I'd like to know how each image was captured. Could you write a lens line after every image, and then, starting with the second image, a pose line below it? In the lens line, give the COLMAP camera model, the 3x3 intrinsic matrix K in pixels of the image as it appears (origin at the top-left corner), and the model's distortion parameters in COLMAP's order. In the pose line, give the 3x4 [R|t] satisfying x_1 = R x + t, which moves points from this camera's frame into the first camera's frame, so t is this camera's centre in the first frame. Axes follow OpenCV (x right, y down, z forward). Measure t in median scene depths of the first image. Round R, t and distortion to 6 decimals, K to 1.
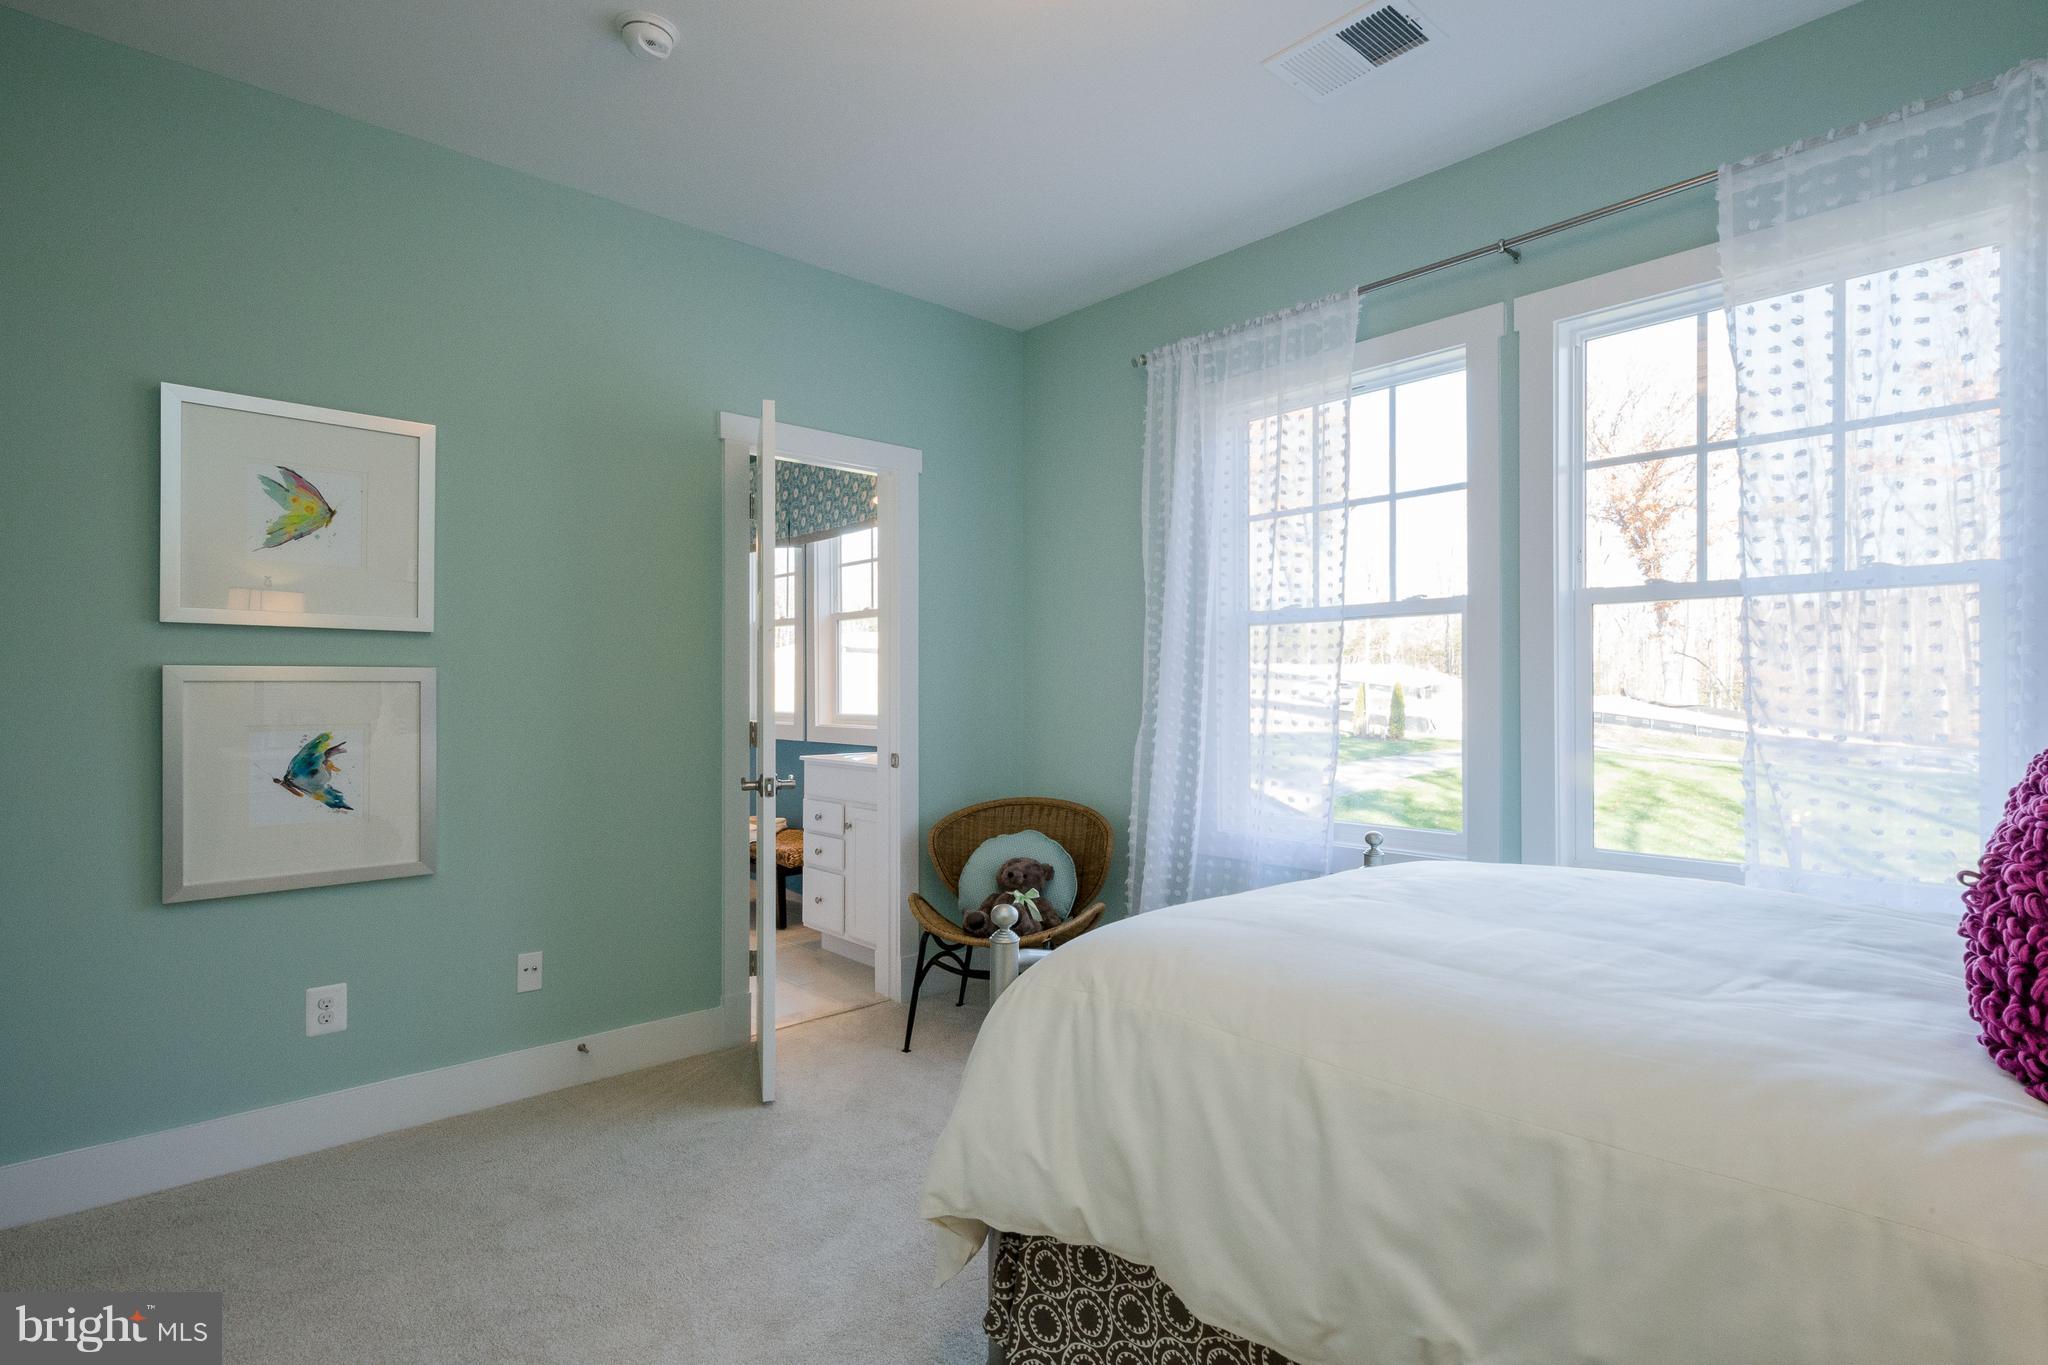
lens RADIAL K [[1067.8, 0, 1028.1], [0, 1067.8, 672.9], [0, 0, 1]] dist [0.014405, 0.000163]
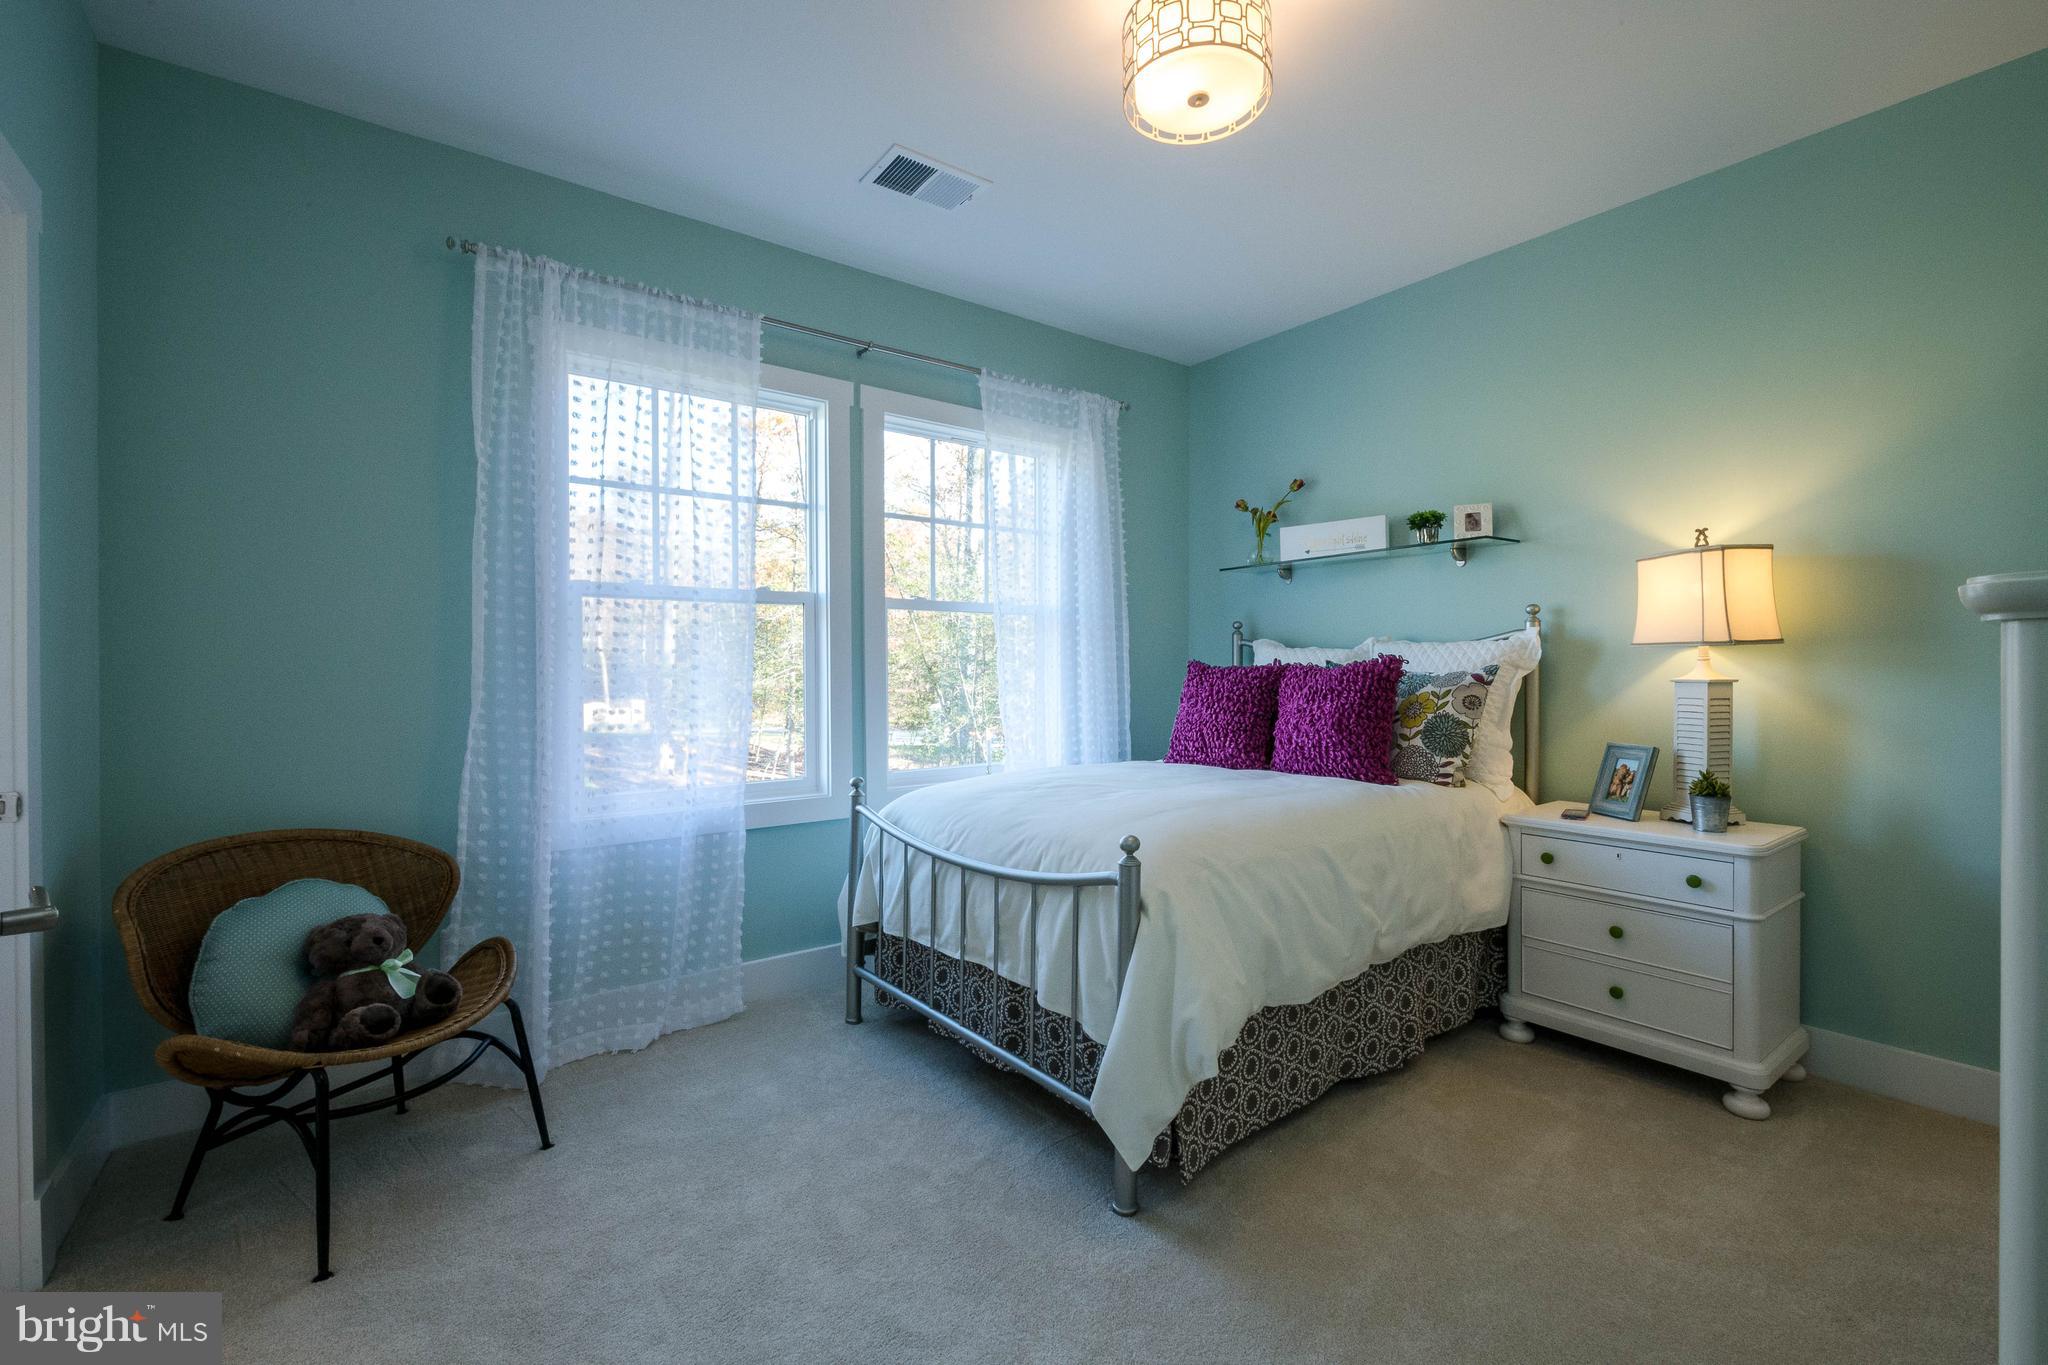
lens RADIAL K [[911.8, 0, 1012.3], [0, 911.8, 677.9], [0, 0, 1]] dist [-0.002054, -0.000026]
pose [[0.046918, -0.006706, 0.998876, -0.662195], [-0.008089, 0.999942, 0.007093, 0.021448], [-0.998866, -0.008413, 0.046861, 0.681756]]
